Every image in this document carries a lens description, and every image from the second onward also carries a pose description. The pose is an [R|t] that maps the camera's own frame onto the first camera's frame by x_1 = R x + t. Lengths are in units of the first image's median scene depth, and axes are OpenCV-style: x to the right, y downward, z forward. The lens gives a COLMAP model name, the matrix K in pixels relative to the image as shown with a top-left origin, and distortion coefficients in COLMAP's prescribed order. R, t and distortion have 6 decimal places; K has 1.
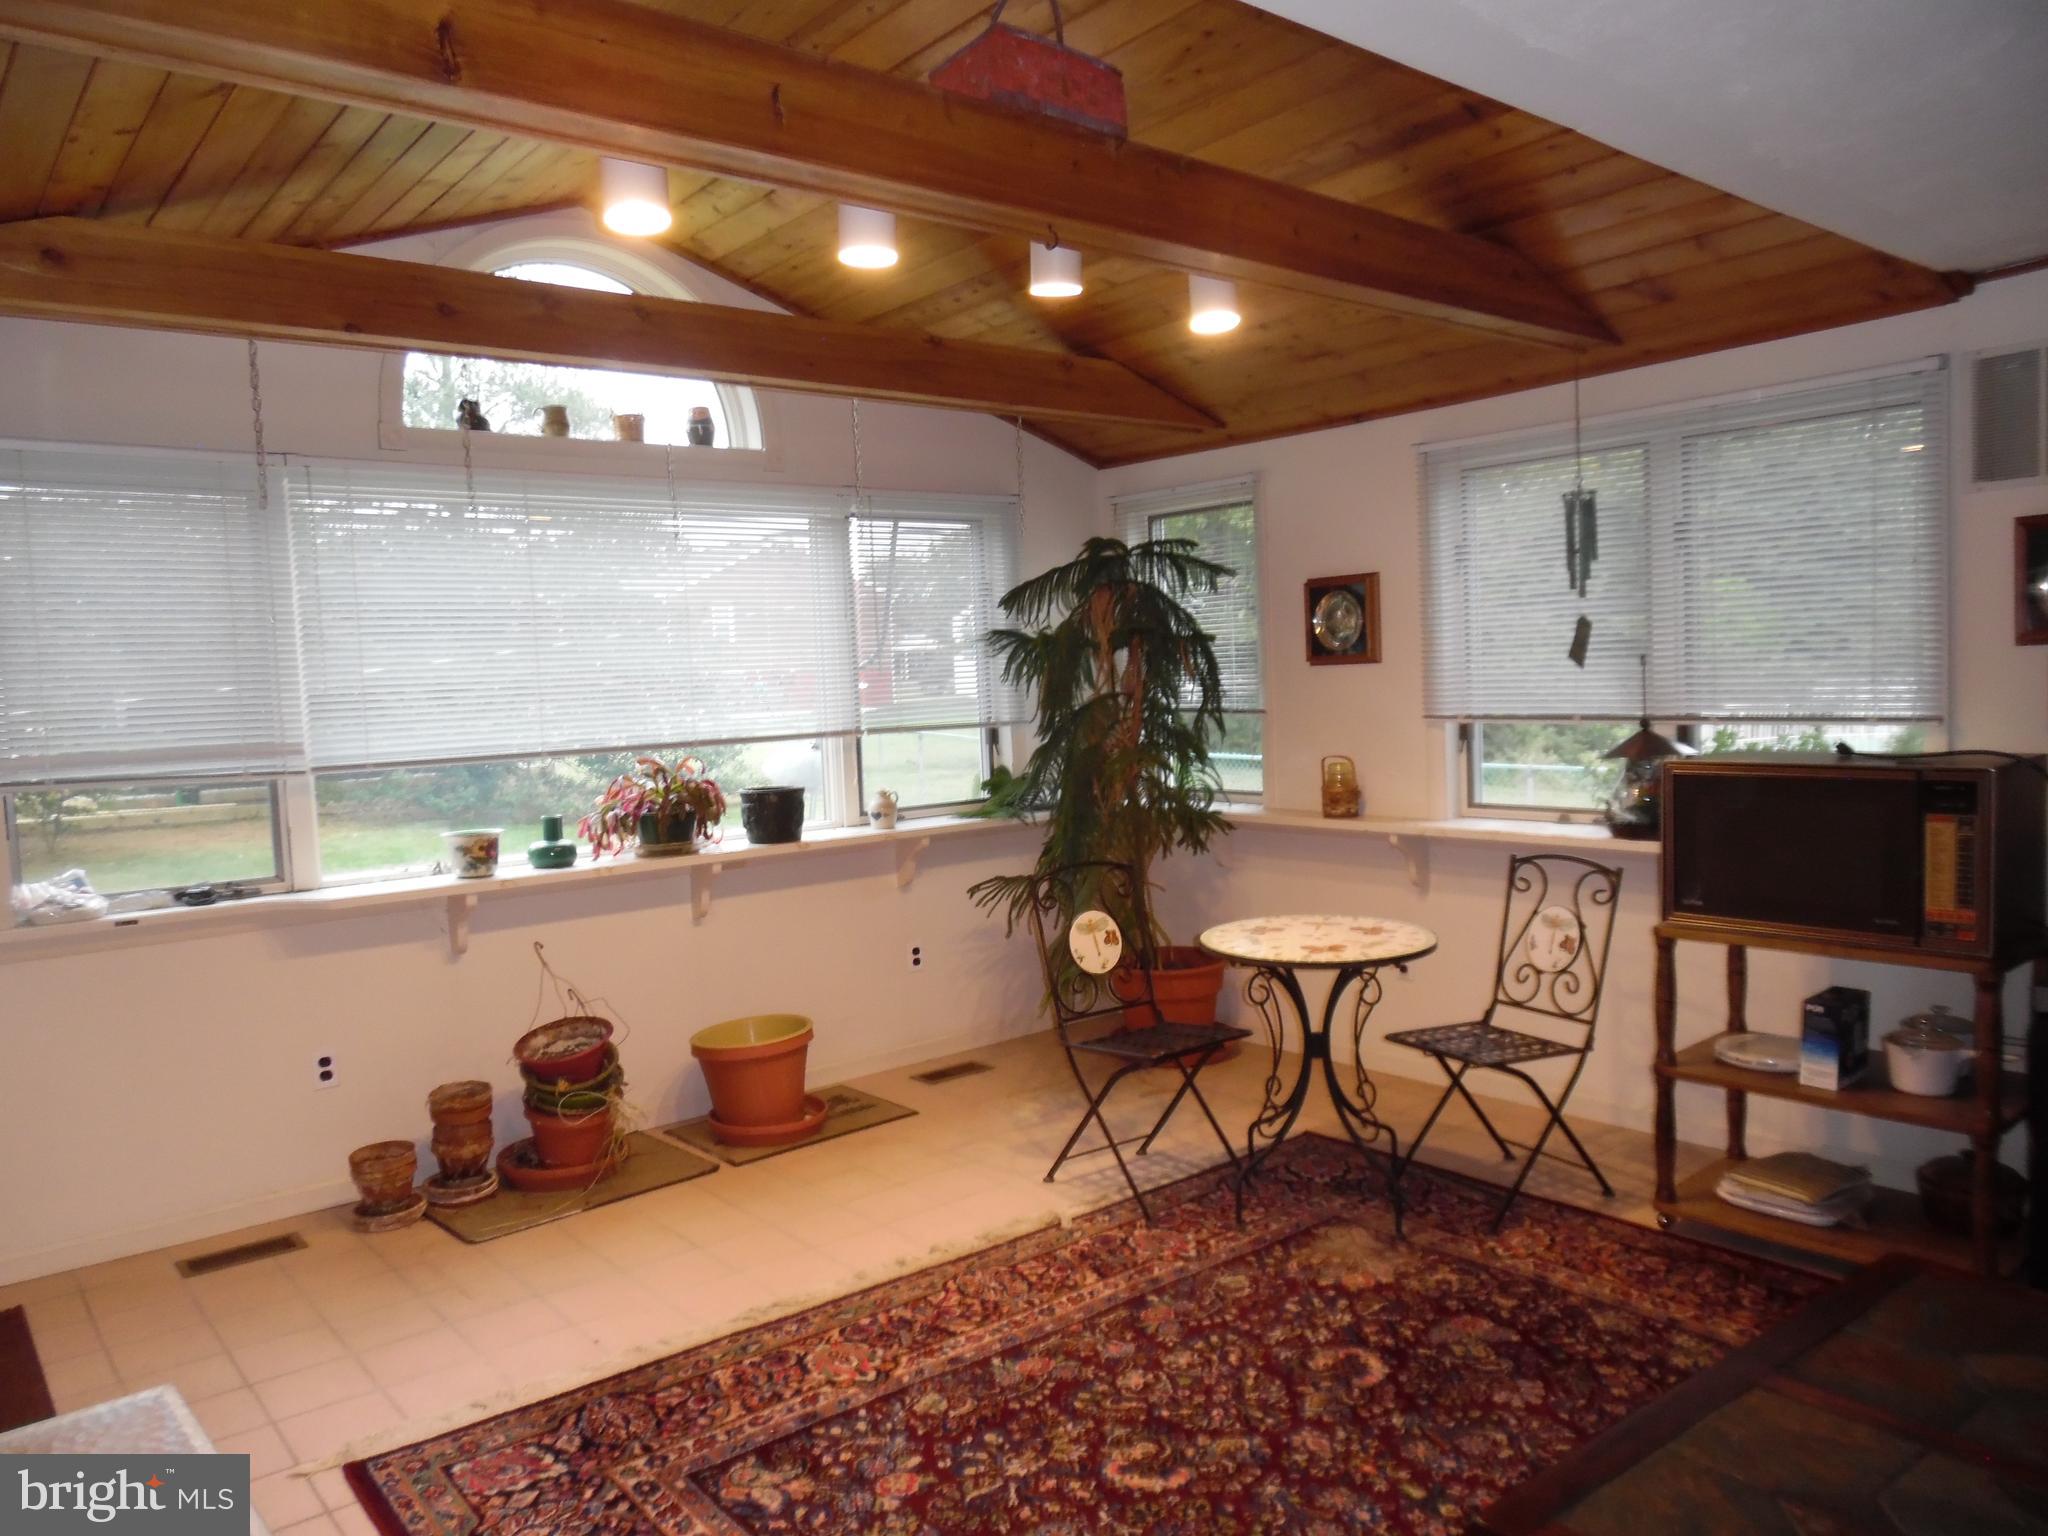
lens RADIAL K [[1436.1, 0, 1026.7], [0, 1436.1, 769.0], [0, 0, 1]] dist [-0.008163, 0.009977]
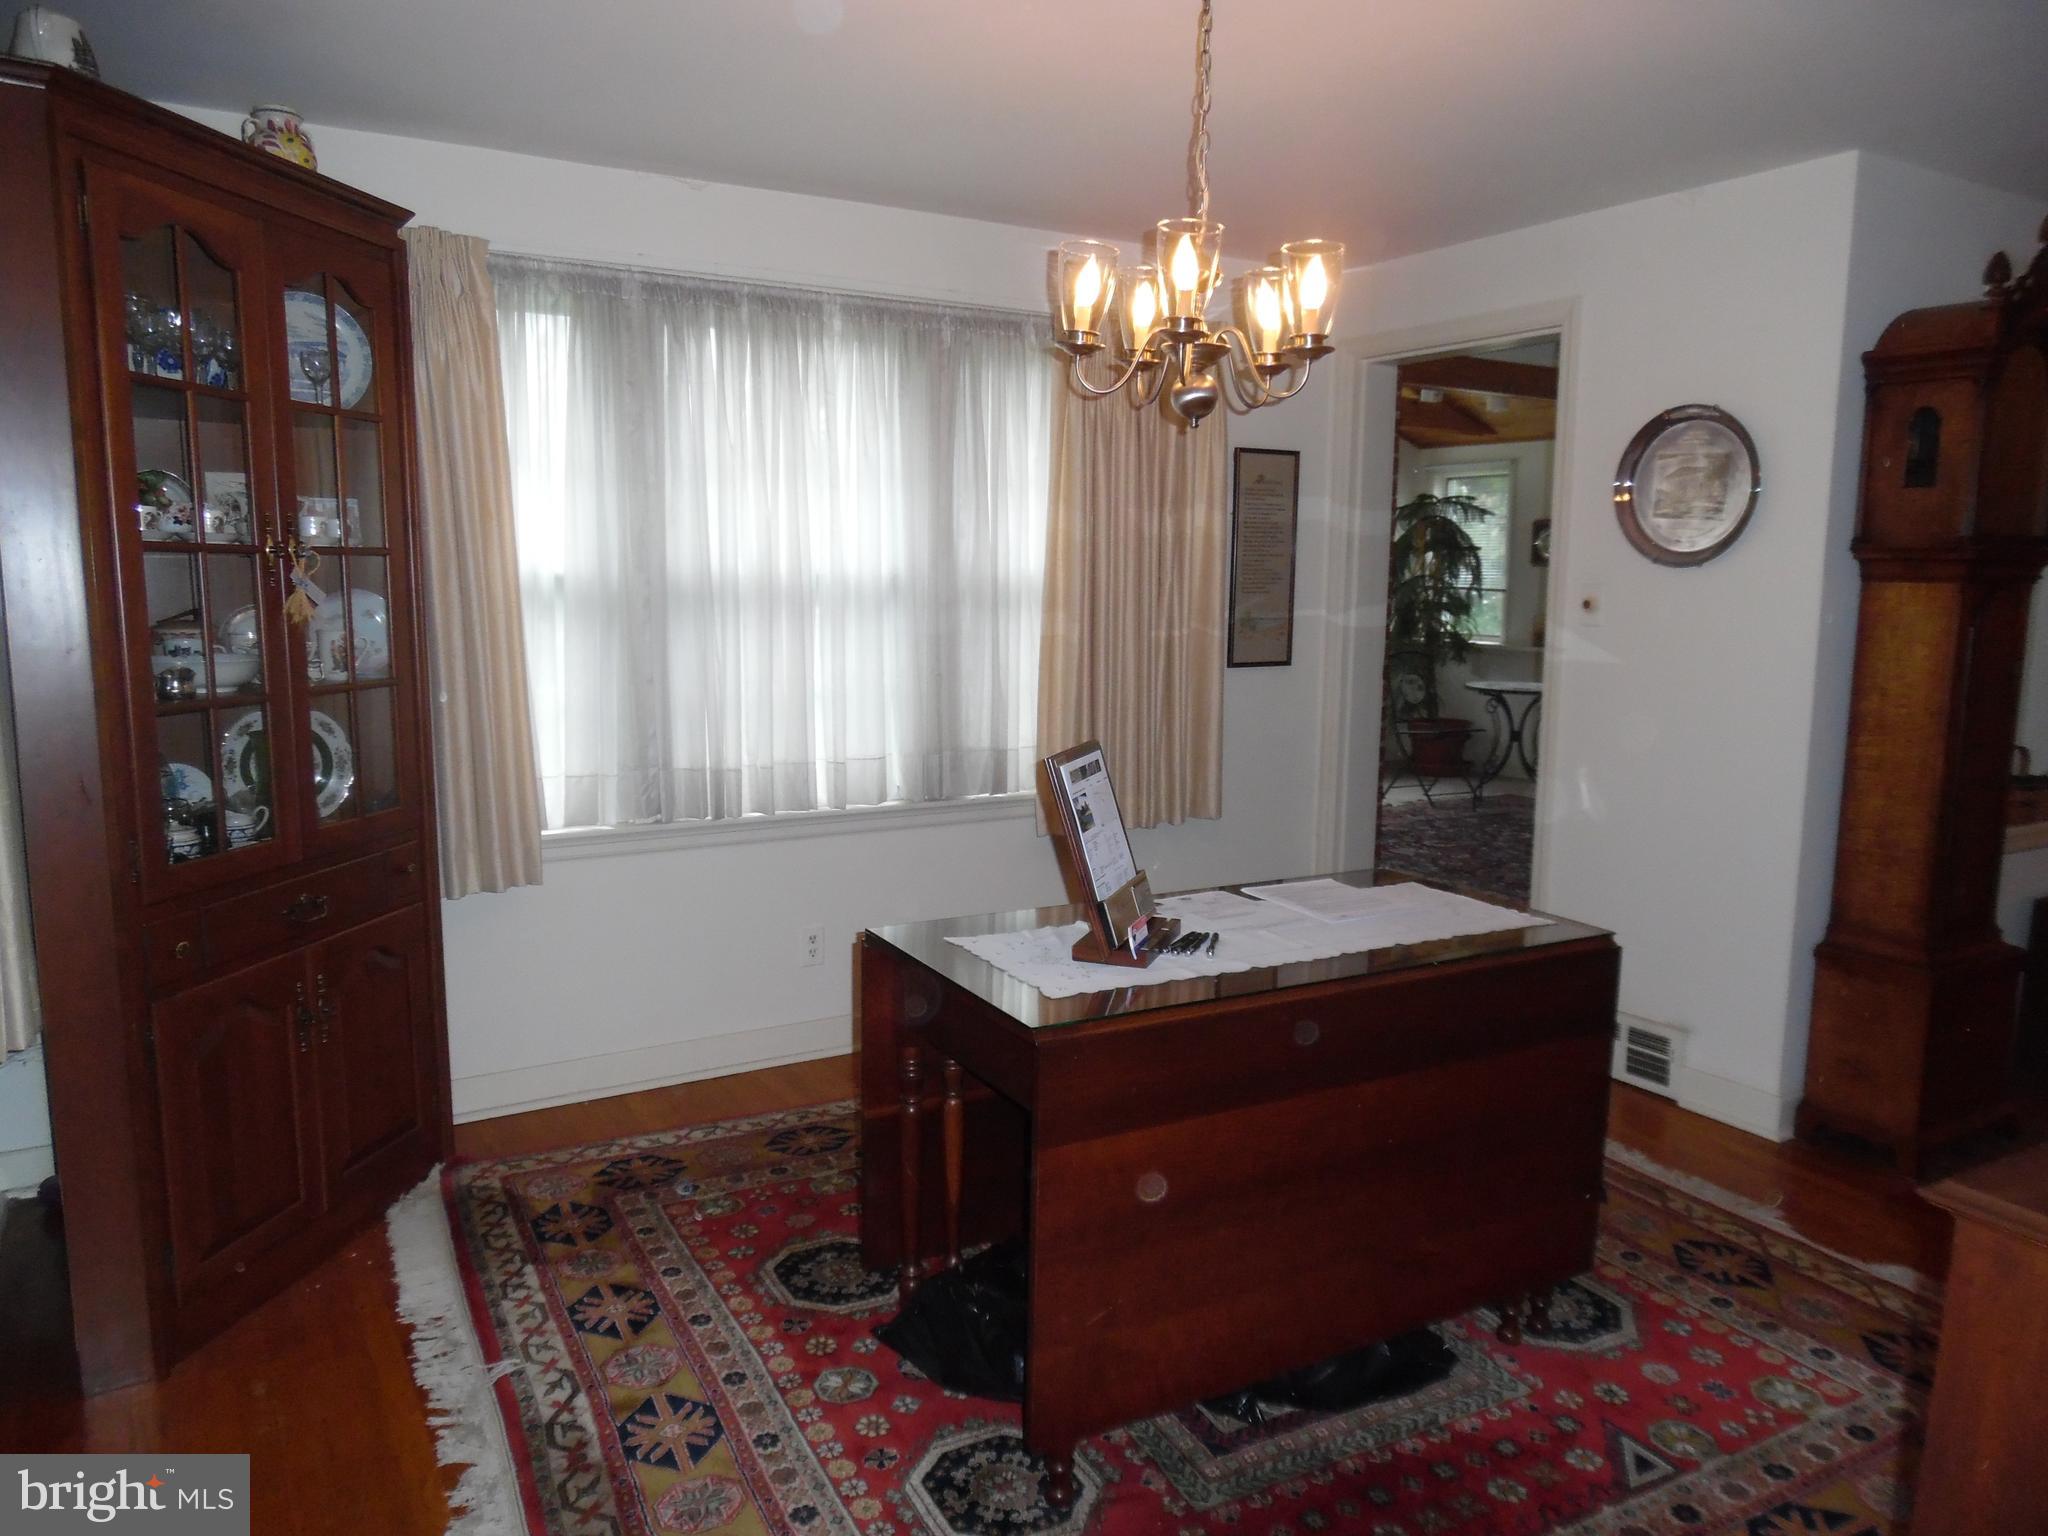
lens RADIAL K [[1436.1, 0, 1025.3], [0, 1436.1, 767.6], [0, 0, 1]] dist [-0.008163, 0.009977]
pose [[0.984977, 0.064007, -0.160385, -0.136312], [-0.054113, 0.996396, 0.065319, 0.104405], [0.163987, -0.055658, 0.984891, -0.962966]]
